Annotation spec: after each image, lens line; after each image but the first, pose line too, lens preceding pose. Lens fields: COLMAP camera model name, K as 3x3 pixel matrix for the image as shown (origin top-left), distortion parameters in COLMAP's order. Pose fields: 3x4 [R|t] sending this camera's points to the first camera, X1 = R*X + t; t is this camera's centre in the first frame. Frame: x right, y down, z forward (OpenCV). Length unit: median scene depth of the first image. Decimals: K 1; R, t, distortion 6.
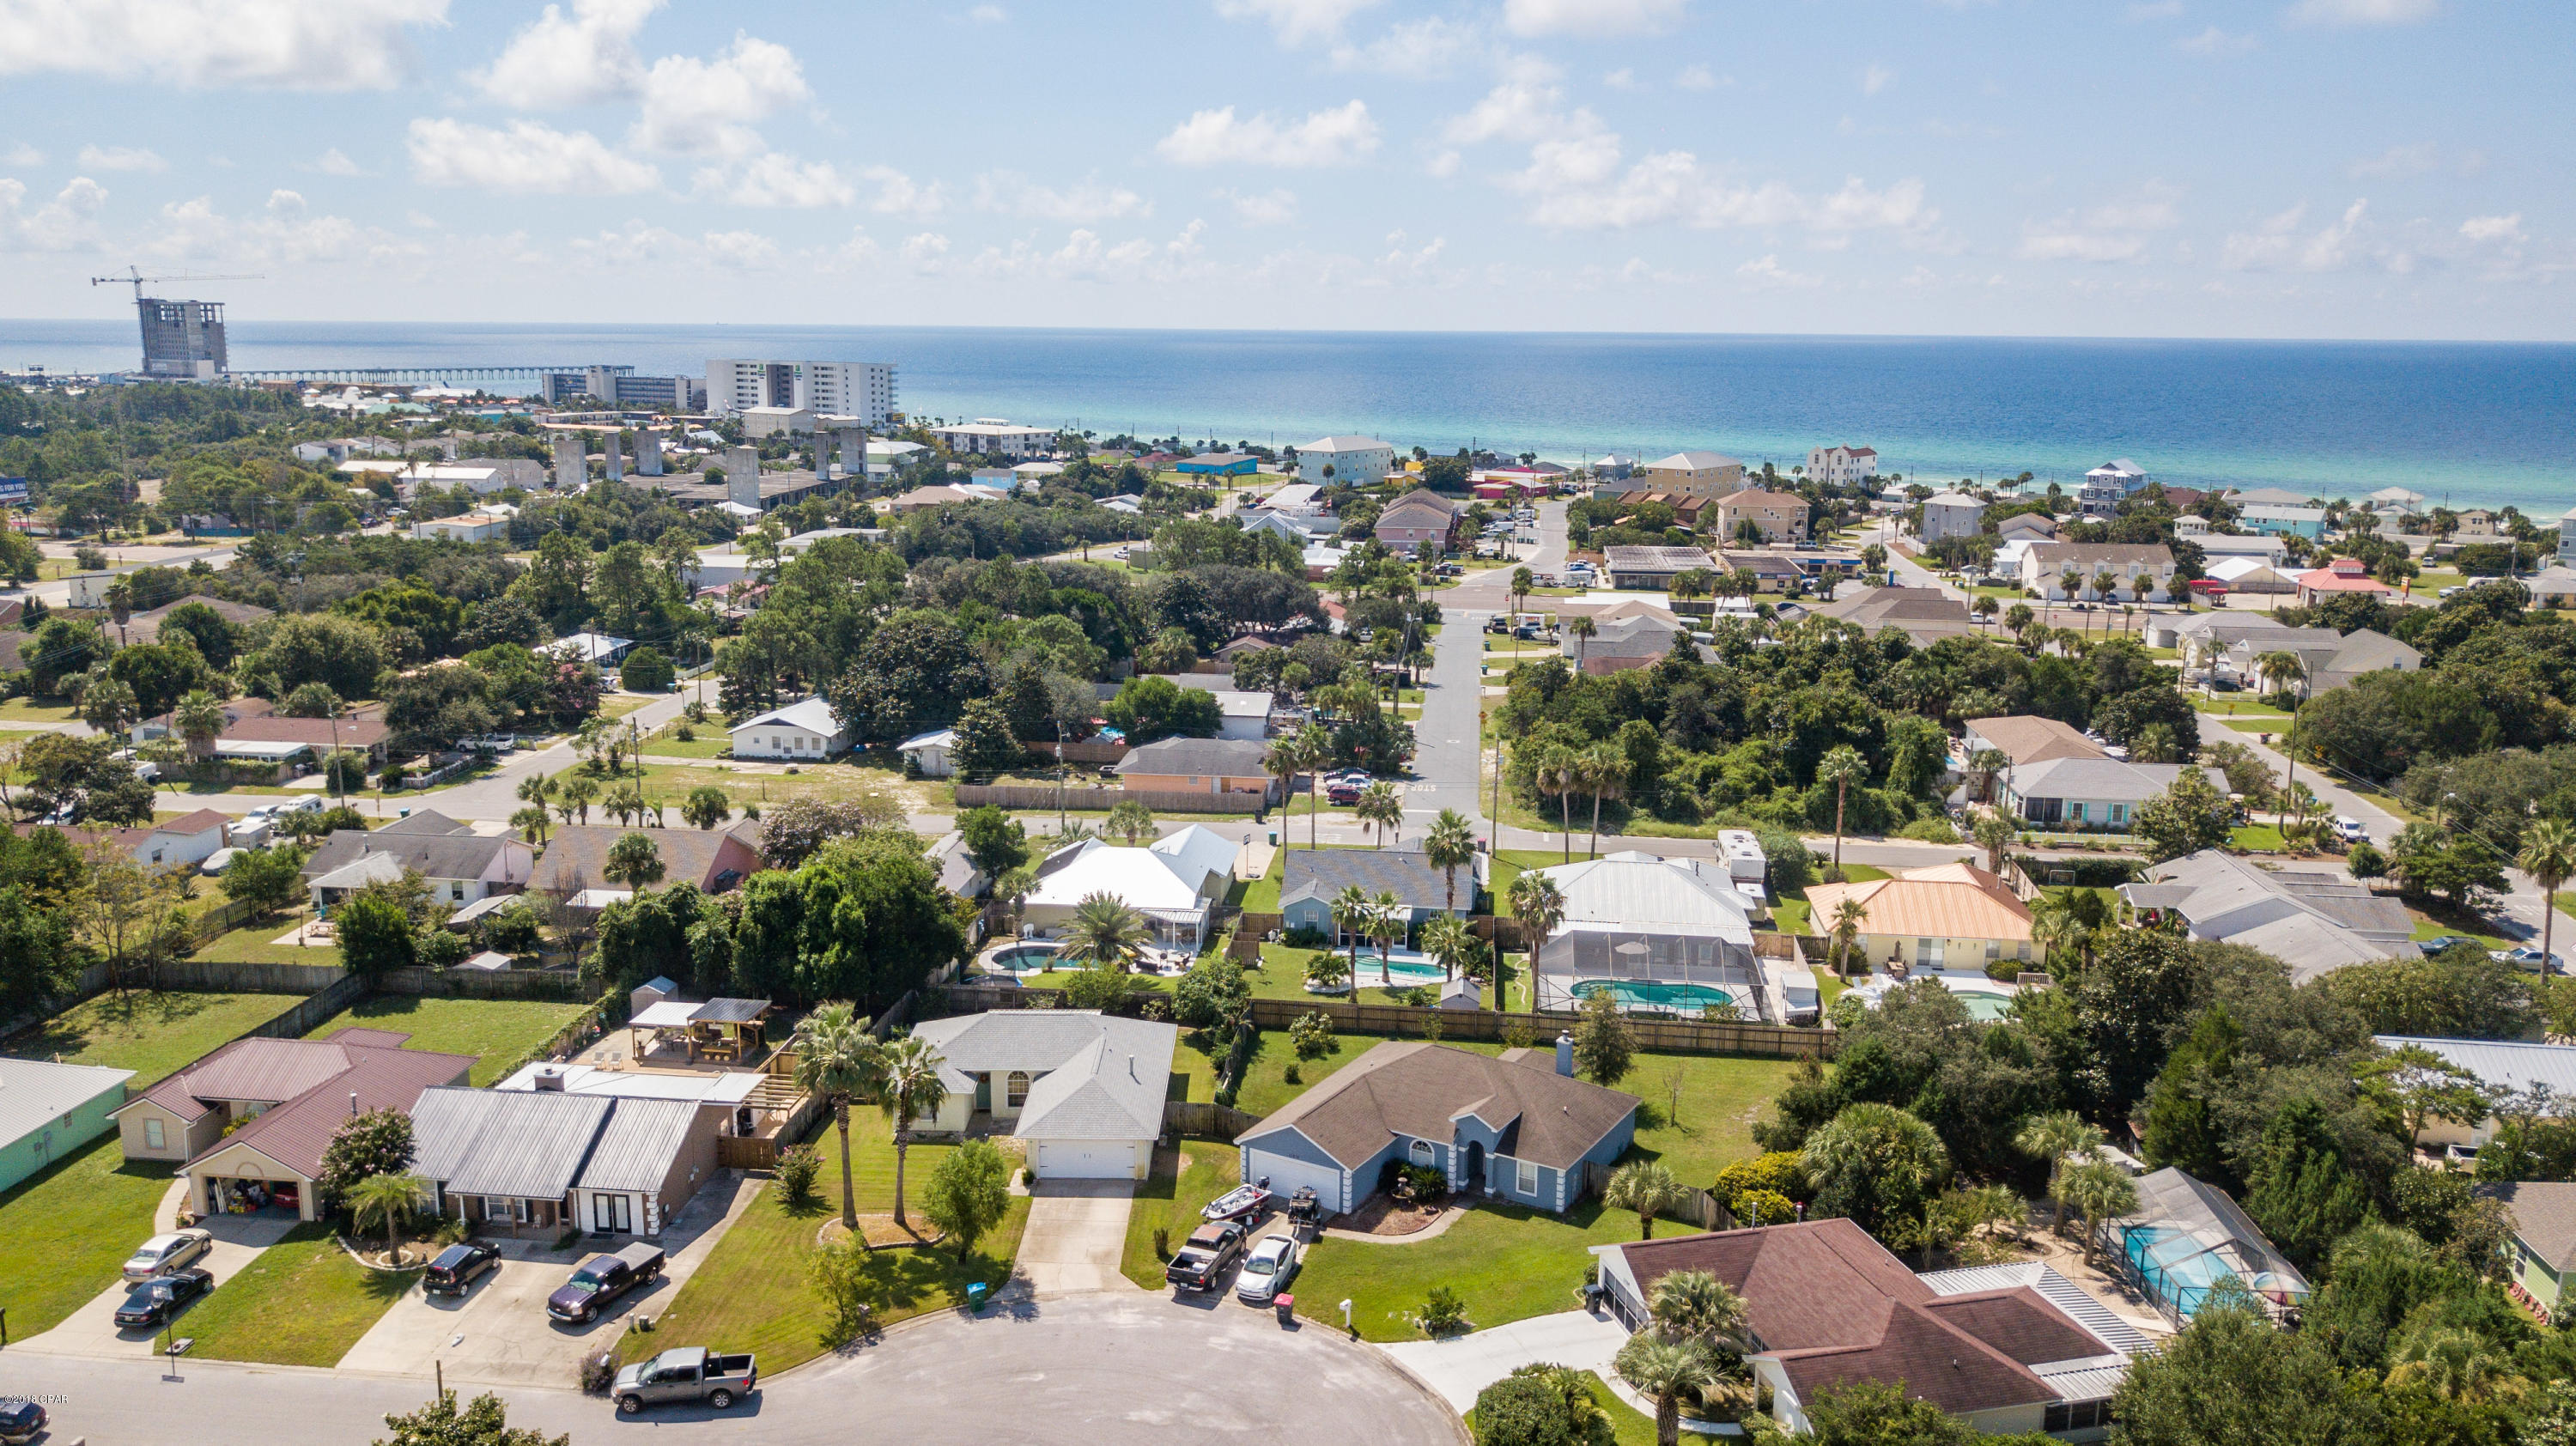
lens RADIAL K [[1974.2, 0, 1264.5], [0, 1974.2, 720.3], [0, 0, 1]] dist [0.043034, -0.066721]
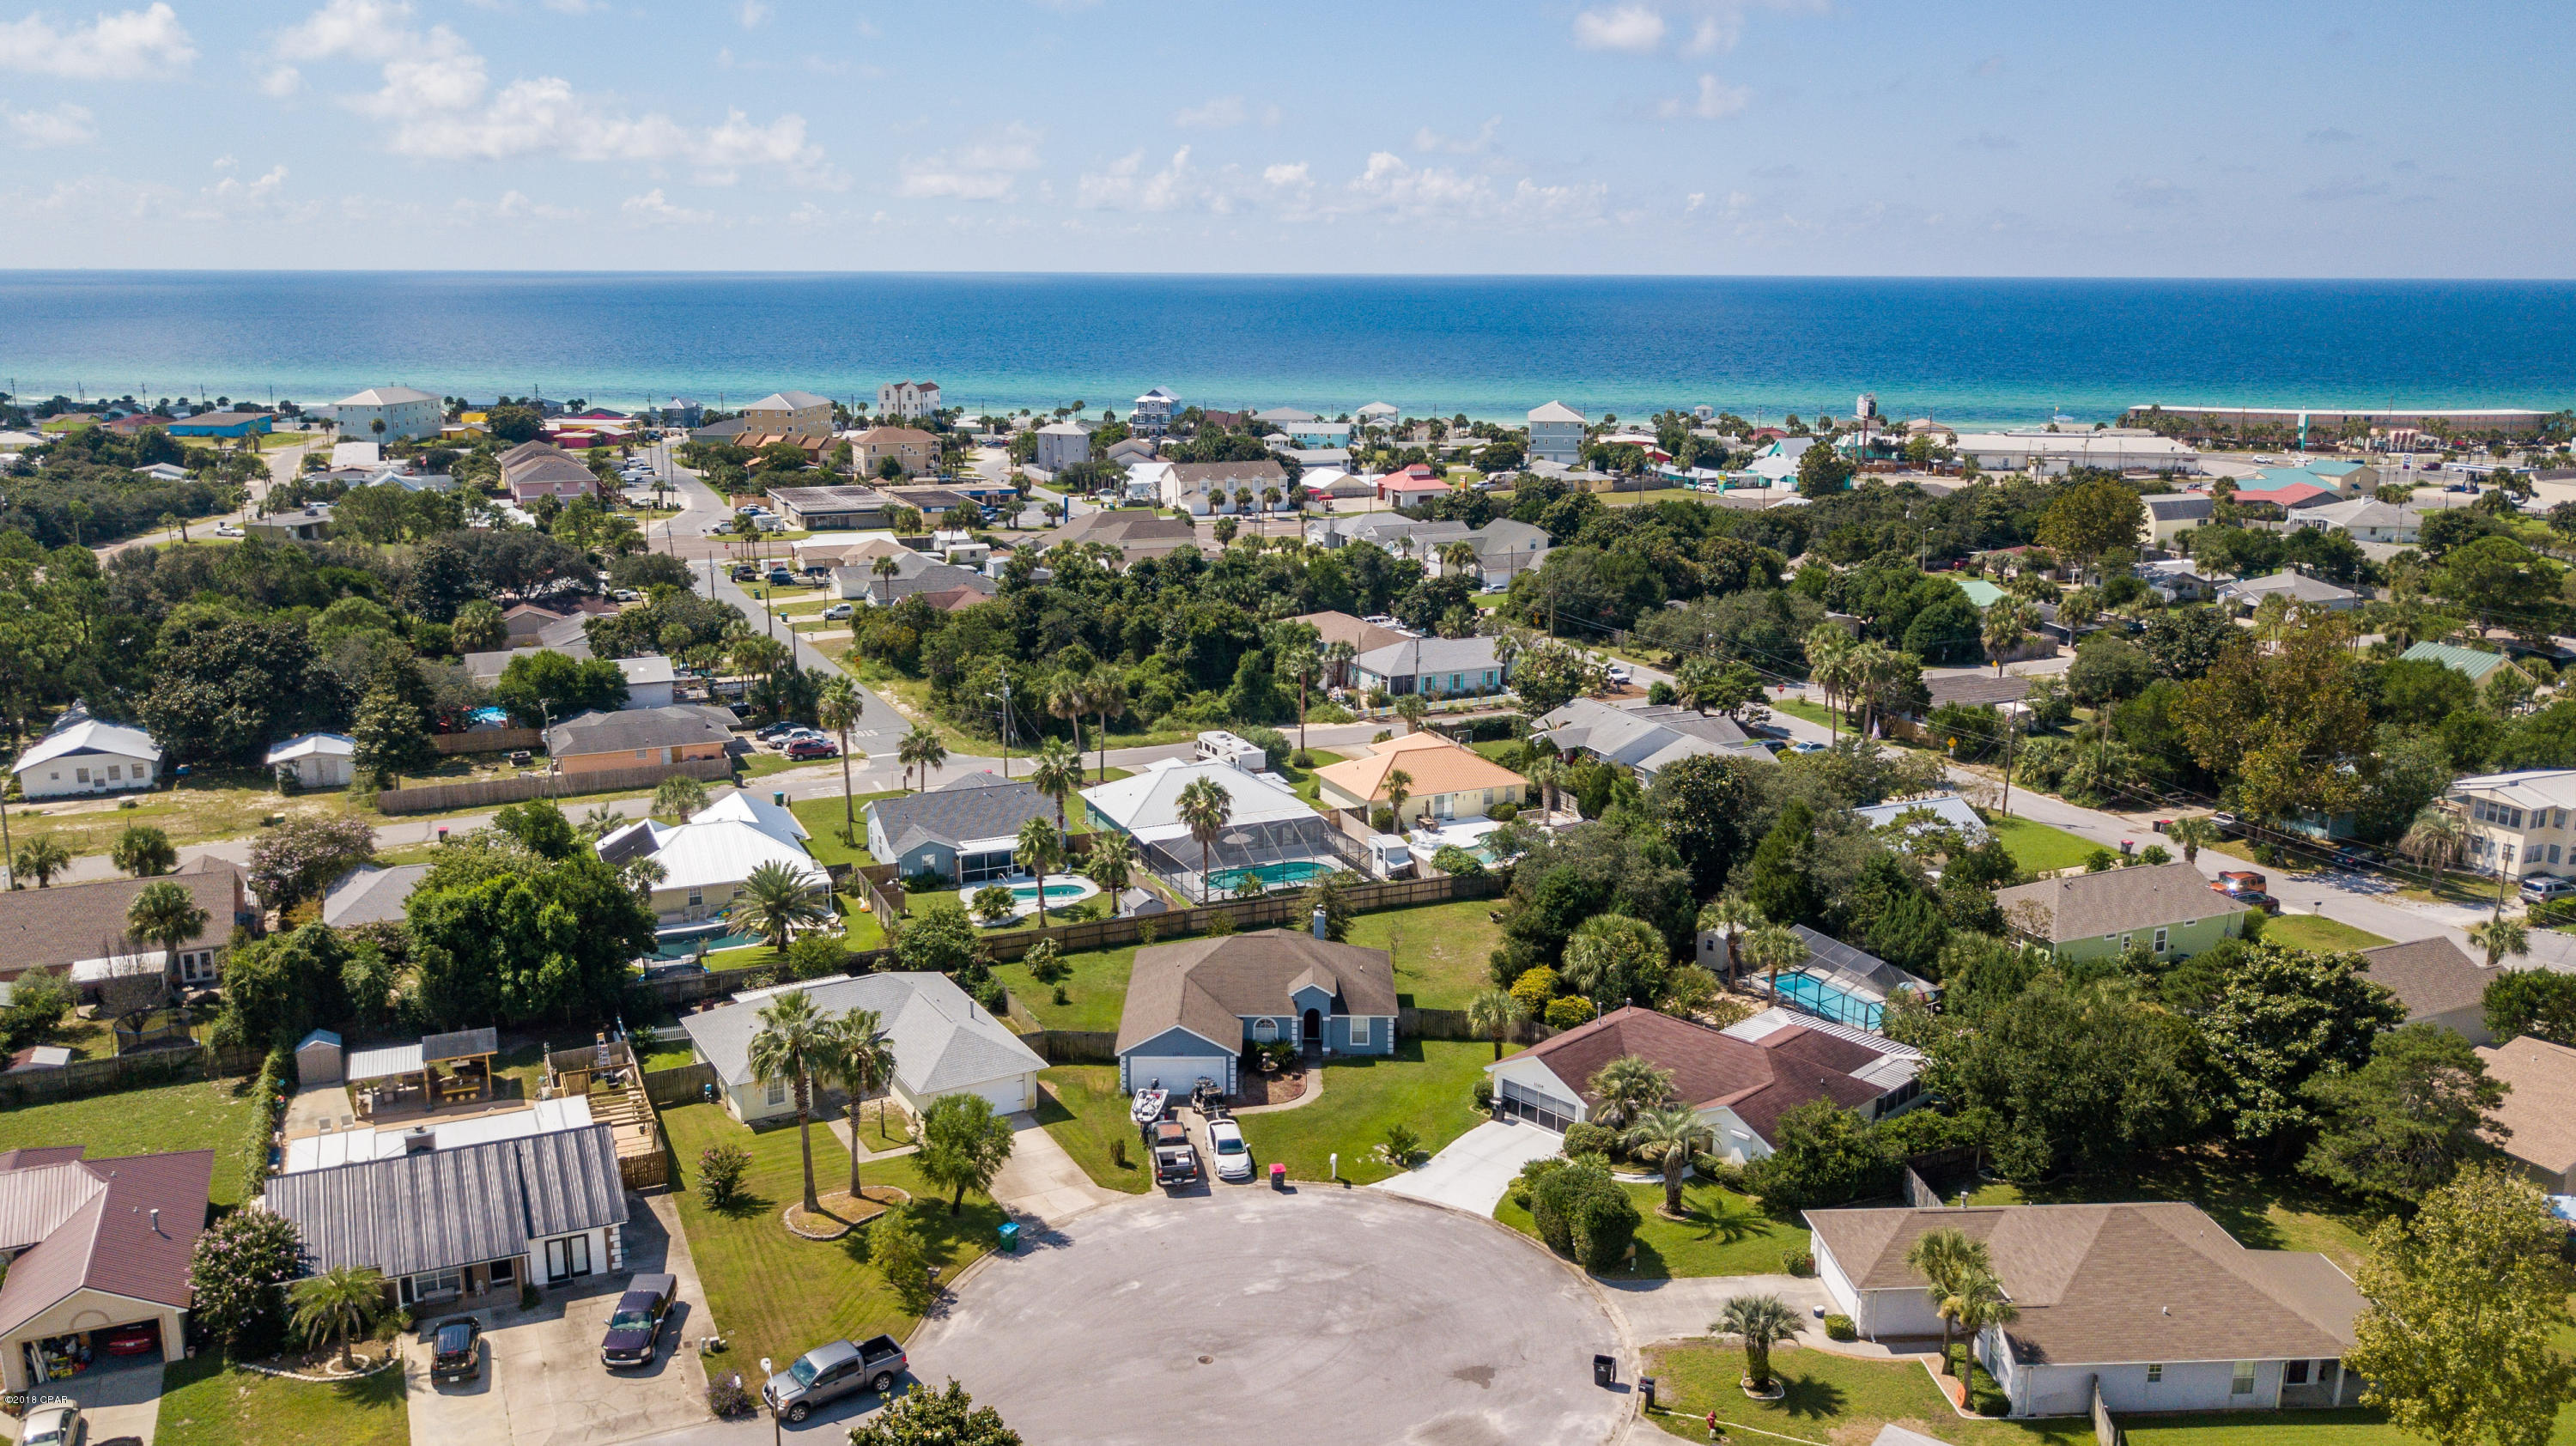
lens RADIAL K [[1974.2, 0, 1264.5], [0, 1974.2, 720.3], [0, 0, 1]] dist [0.043034, -0.066721]
pose [[0.863836, -0.117717, 0.489826, -0.233379], [0.102644, 0.993047, 0.057635, -0.009471], [-0.493205, 0.000491, 0.869913, 0.019556]]
